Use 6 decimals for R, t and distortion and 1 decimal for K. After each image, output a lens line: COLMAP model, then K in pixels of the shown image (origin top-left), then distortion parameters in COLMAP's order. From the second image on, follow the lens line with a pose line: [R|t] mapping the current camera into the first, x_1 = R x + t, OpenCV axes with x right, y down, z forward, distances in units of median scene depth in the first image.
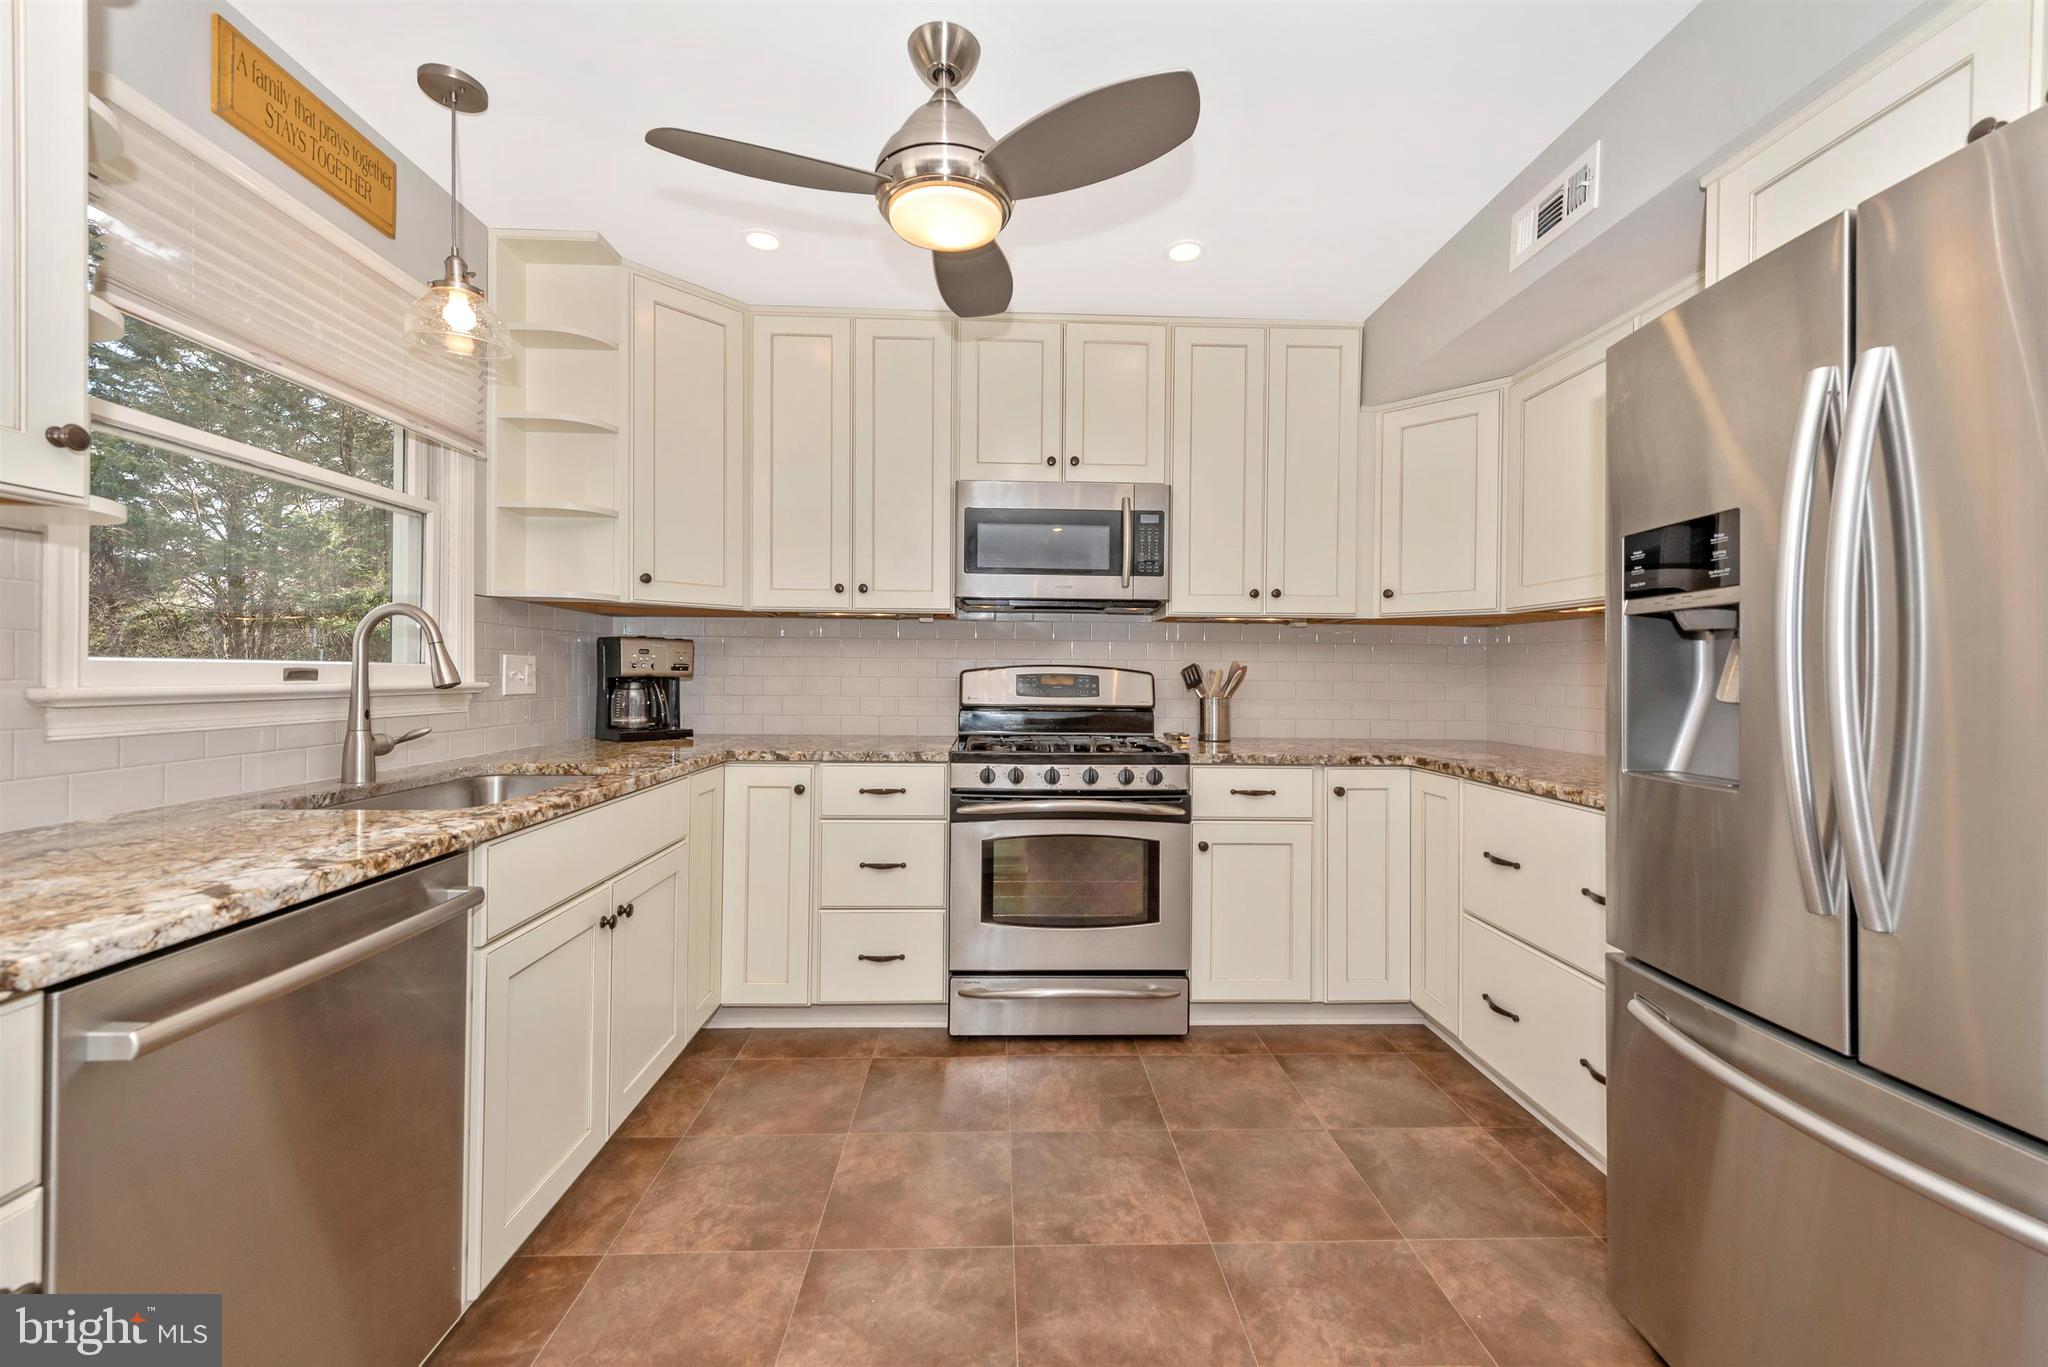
lens RADIAL K [[819.0, 0, 1023.9], [0, 819.0, 662.9], [0, 0, 1]] dist [0.007059, -0.000126]
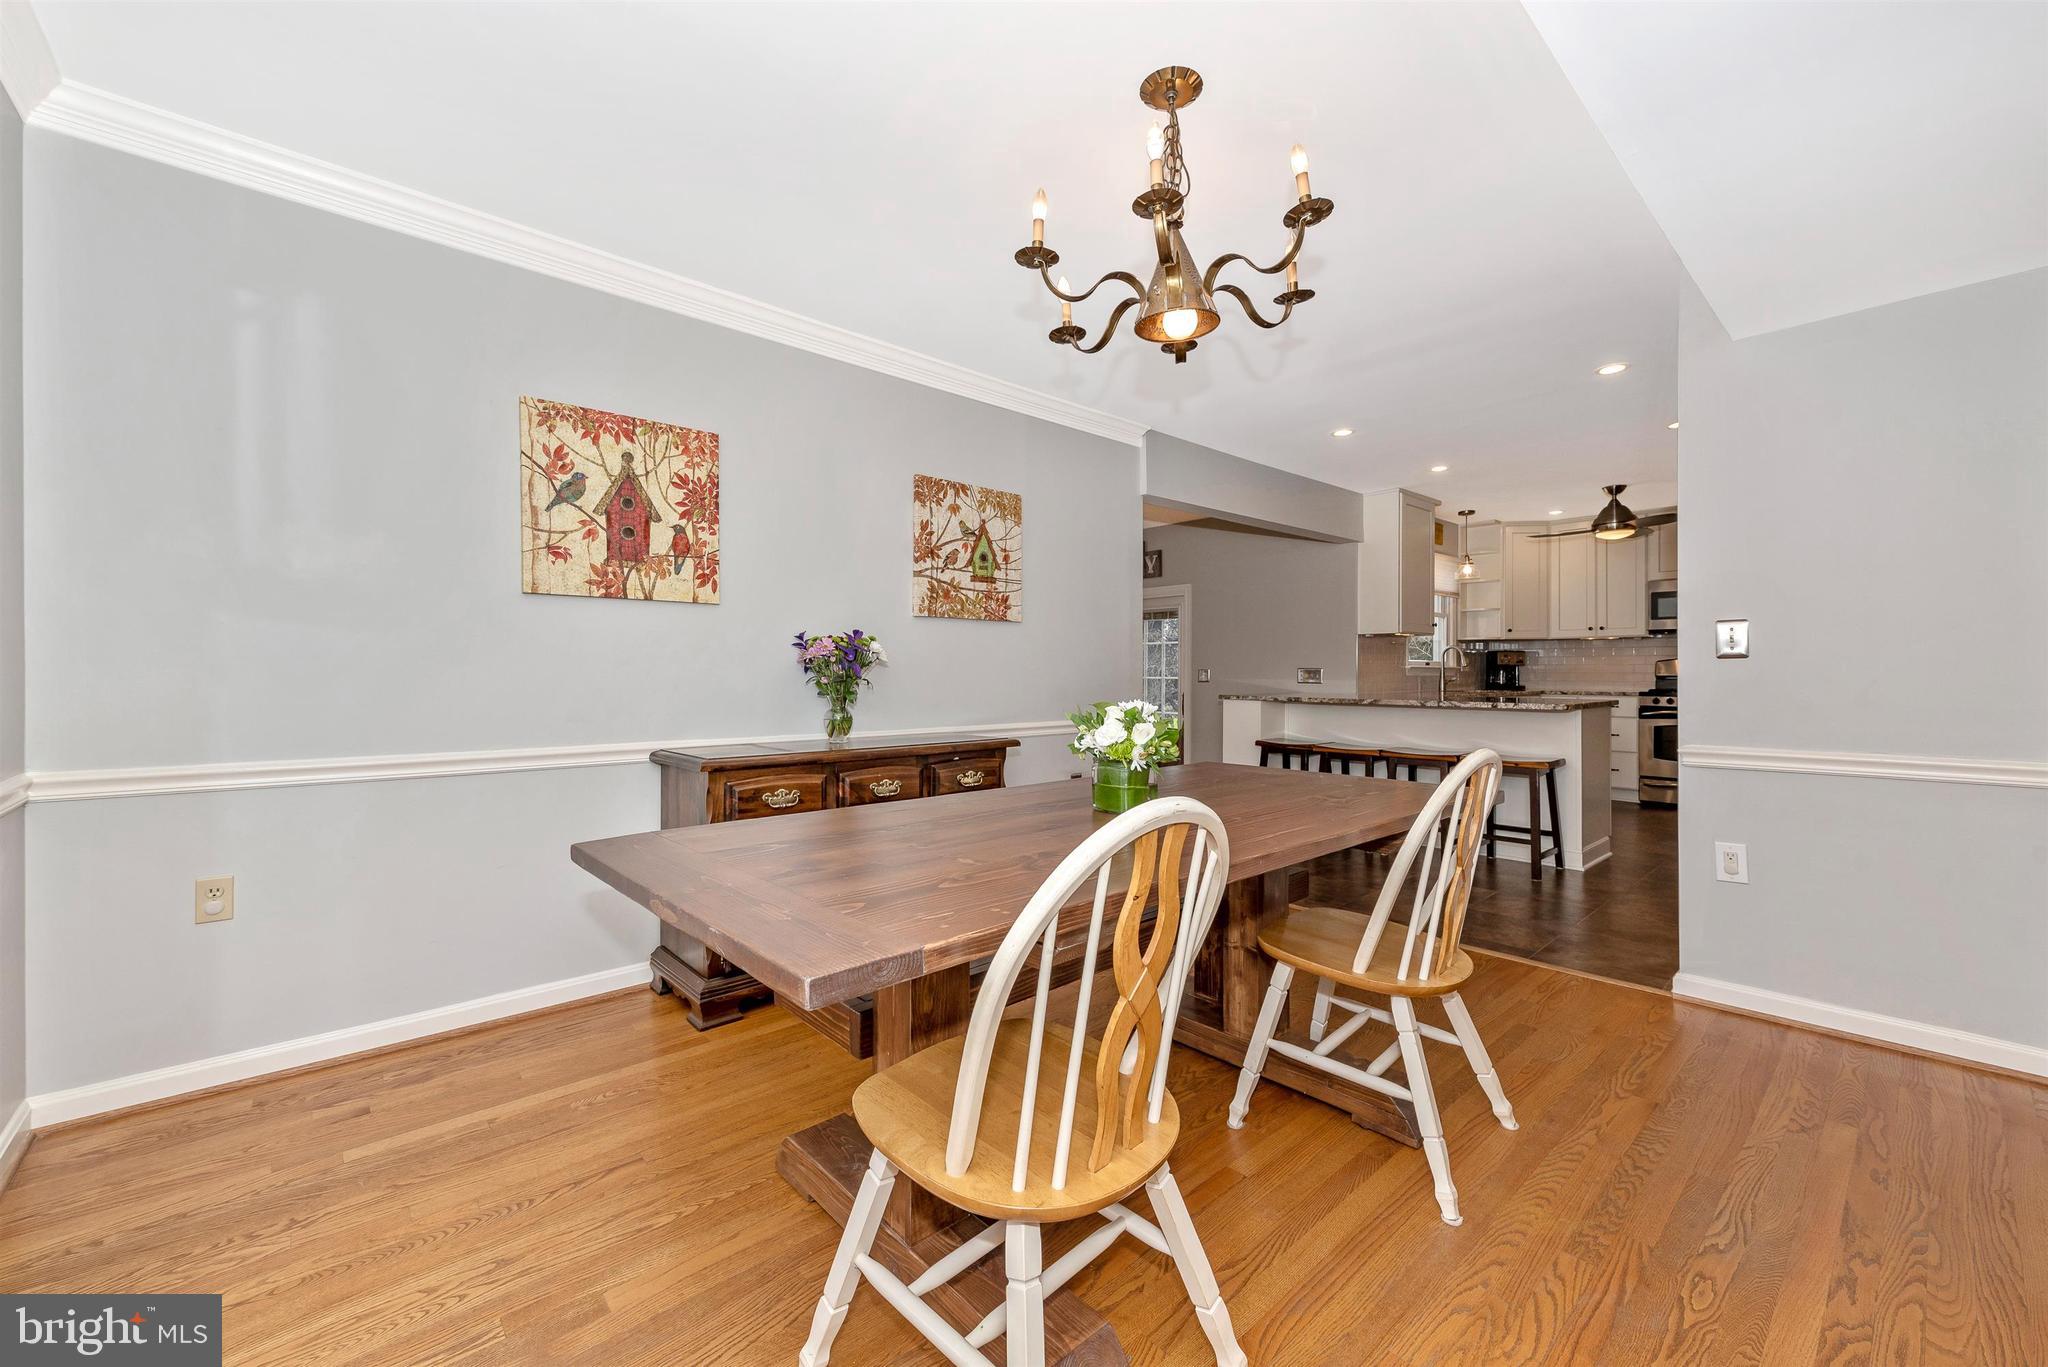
lens RADIAL K [[813.8, 0, 1028.9], [0, 813.8, 671.1], [0, 0, 1]] dist [0.016562, -0.000146]
pose [[0.642513, -0.008914, -0.766223, 0.658348], [0.010647, 0.999940, -0.002705, 0.029749], [0.766200, -0.006420, 0.642570, -2.140319]]
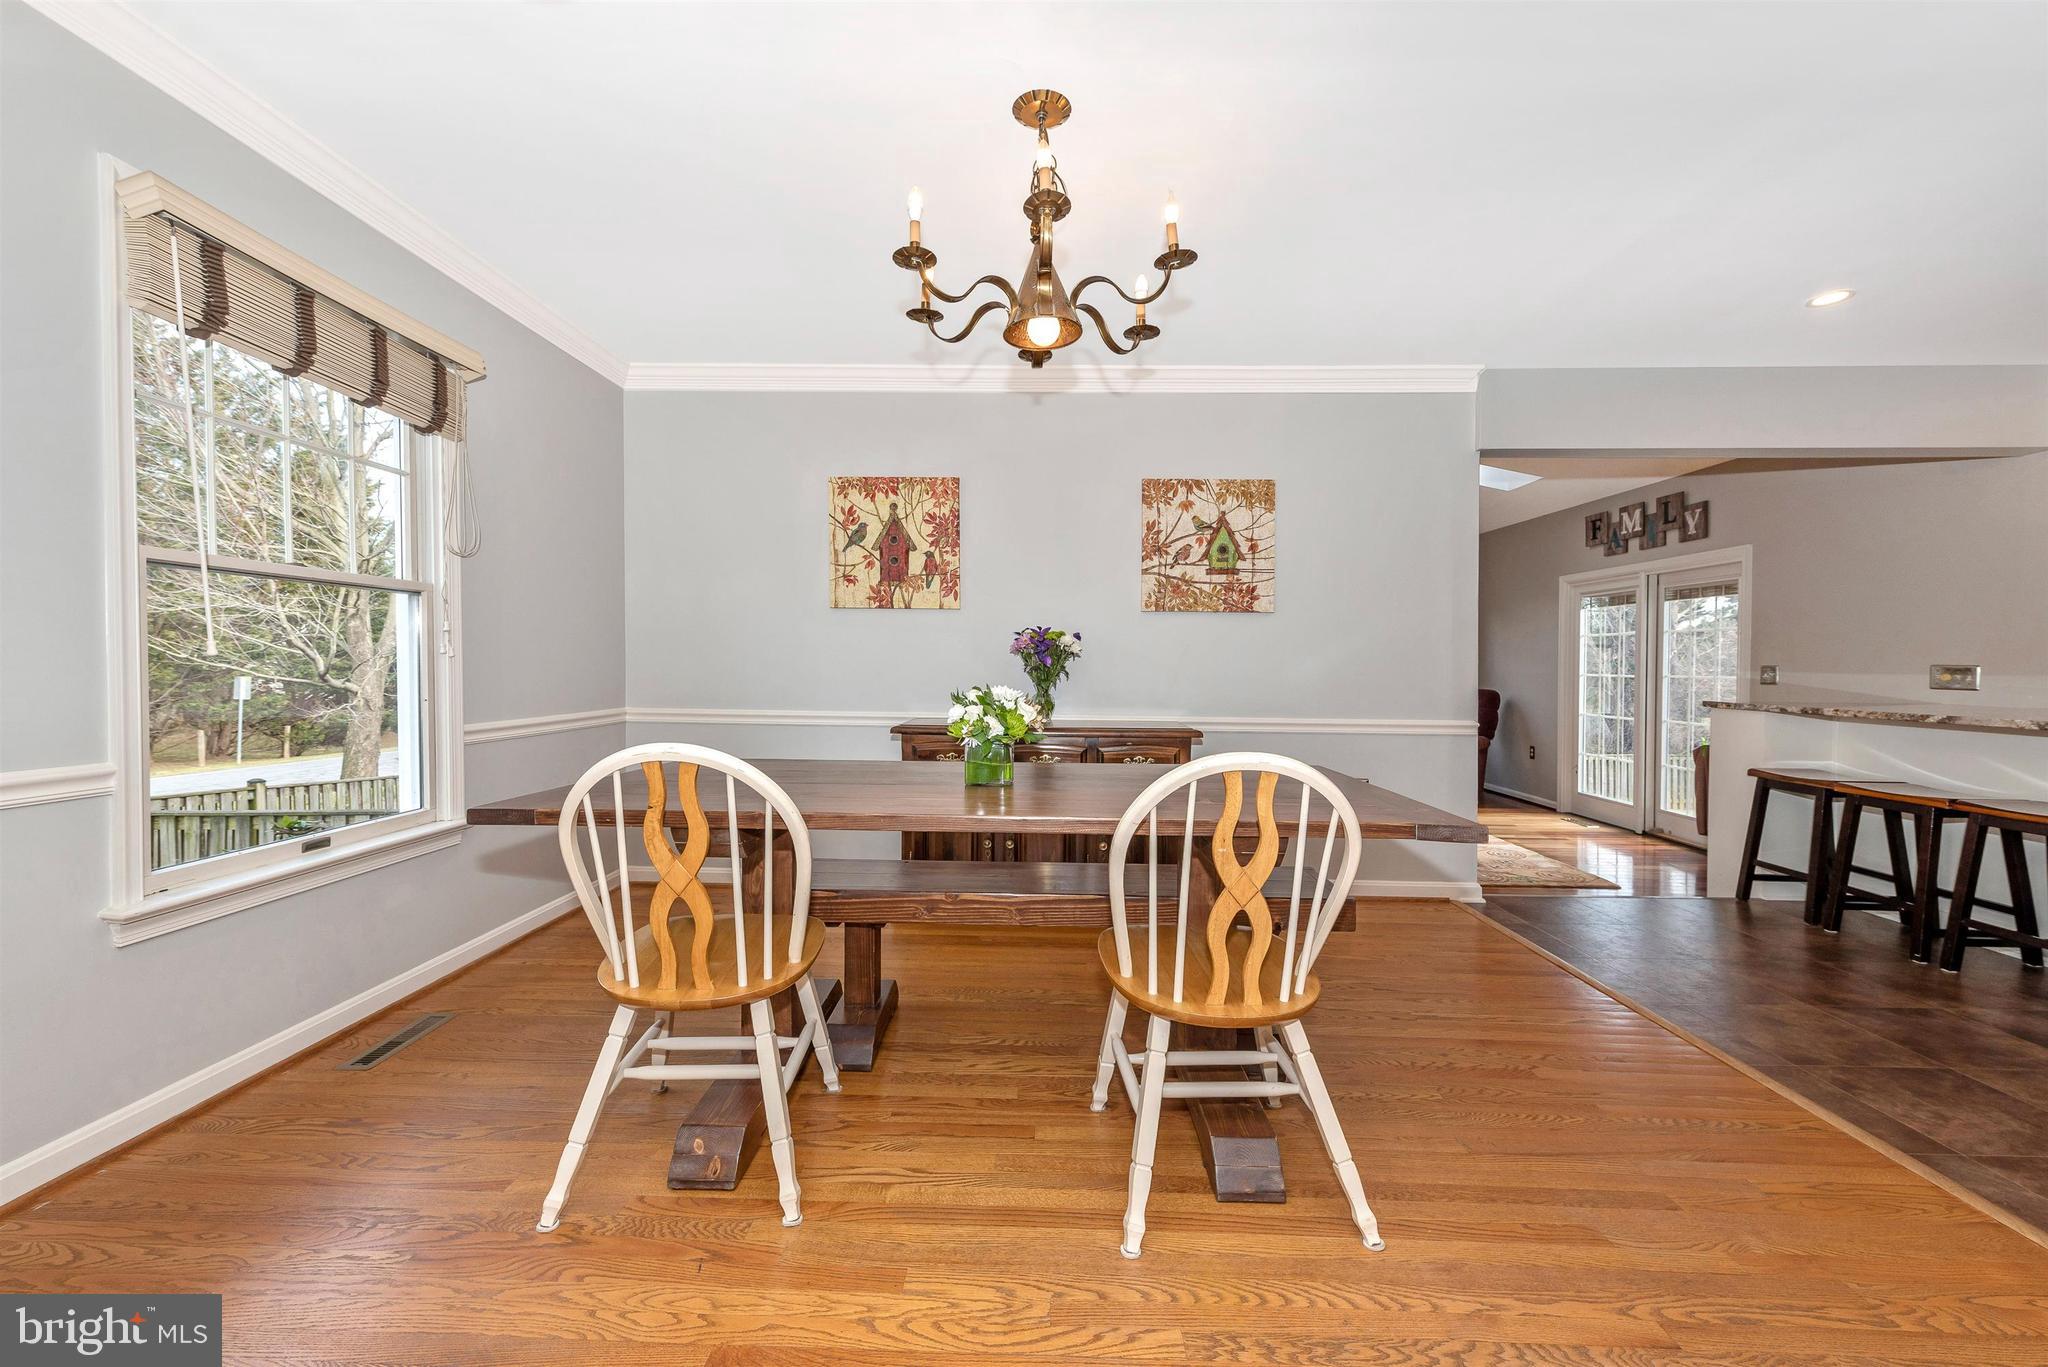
lens RADIAL K [[813.8, 0, 1028.9], [0, 813.8, 671.1], [0, 0, 1]] dist [0.016562, -0.000146]
pose [[-0.059213, -0.002158, -0.998243, 0.970036], [-0.002703, 0.999994, -0.002001, 0.042995], [0.998242, 0.002580, -0.059218, -1.513652]]
